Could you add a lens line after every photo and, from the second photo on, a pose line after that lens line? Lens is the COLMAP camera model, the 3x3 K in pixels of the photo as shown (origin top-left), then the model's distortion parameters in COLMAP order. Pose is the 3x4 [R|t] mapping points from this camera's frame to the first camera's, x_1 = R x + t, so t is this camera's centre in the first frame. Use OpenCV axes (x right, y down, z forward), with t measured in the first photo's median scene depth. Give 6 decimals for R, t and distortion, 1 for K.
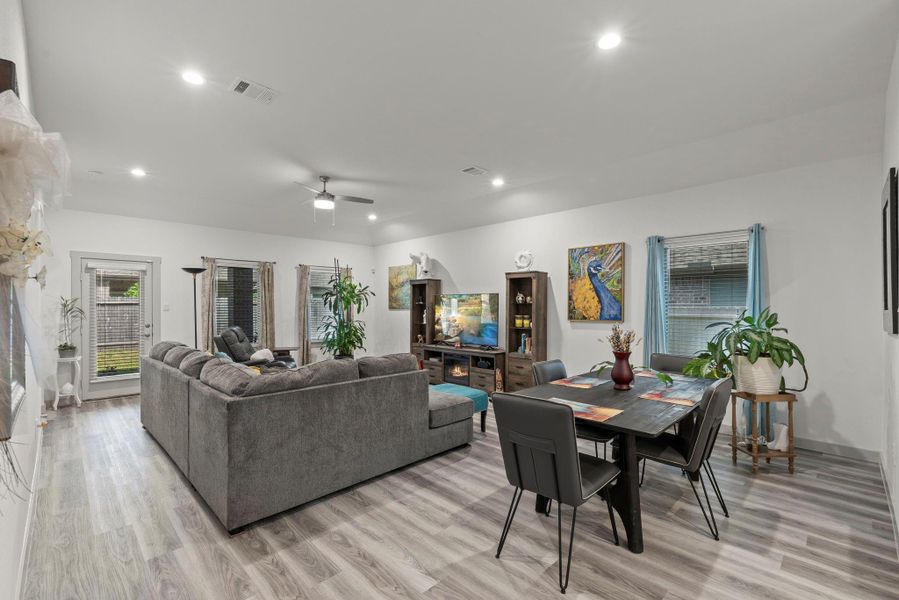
lens RADIAL K [[385.7, 0, 449.0], [0, 385.7, 304.4], [0, 0, 1]] dist [0.000827, 0.000188]
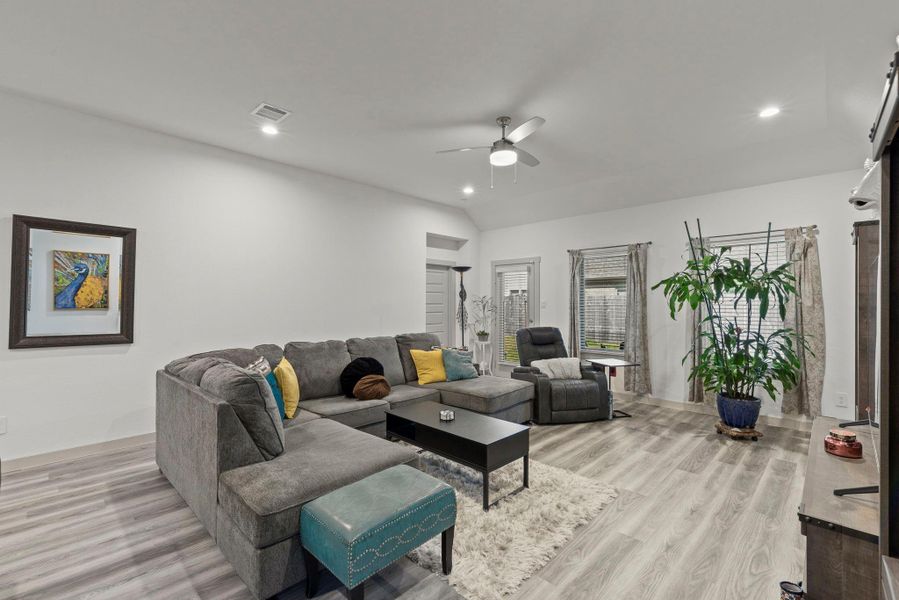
lens RADIAL K [[394.9, 0, 455.1], [0, 394.9, 297.8], [0, 0, 1]] dist [0.001113, 0.000119]
pose [[0.028729, -0.013475, -0.999496, 0.365226], [0.001720, 0.999908, -0.013431, 0.004281], [0.999586, -0.001334, 0.028750, 0.833583]]
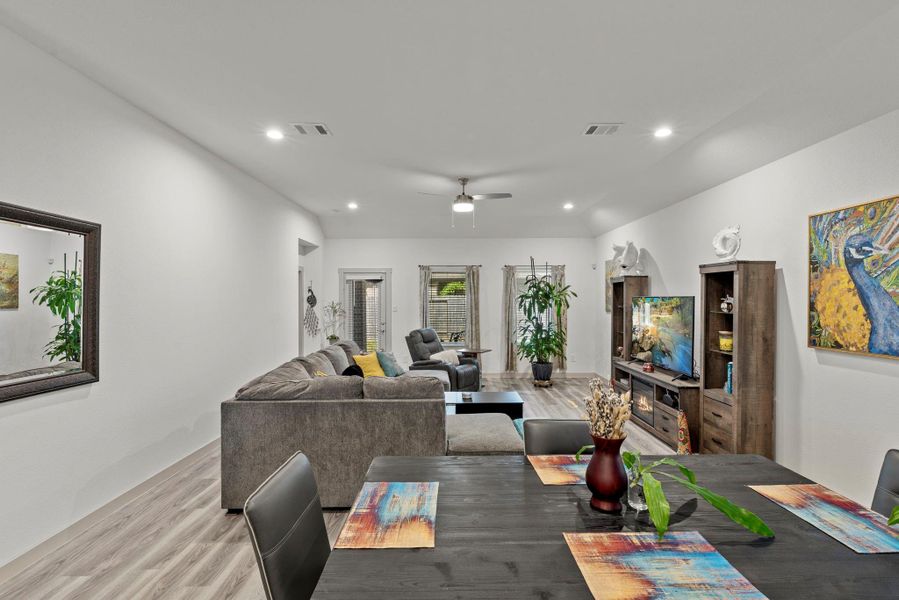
lens RADIAL K [[405.2, 0, 462.0], [0, 405.2, 298.7], [0, 0, 1]] dist [0.001197, 0.000531]
pose [[0.724817, -0.001814, -0.688939, 0.350240], [0.004327, 0.999989, 0.001919, -0.030635], [0.688928, -0.004372, 0.724817, 0.243745]]
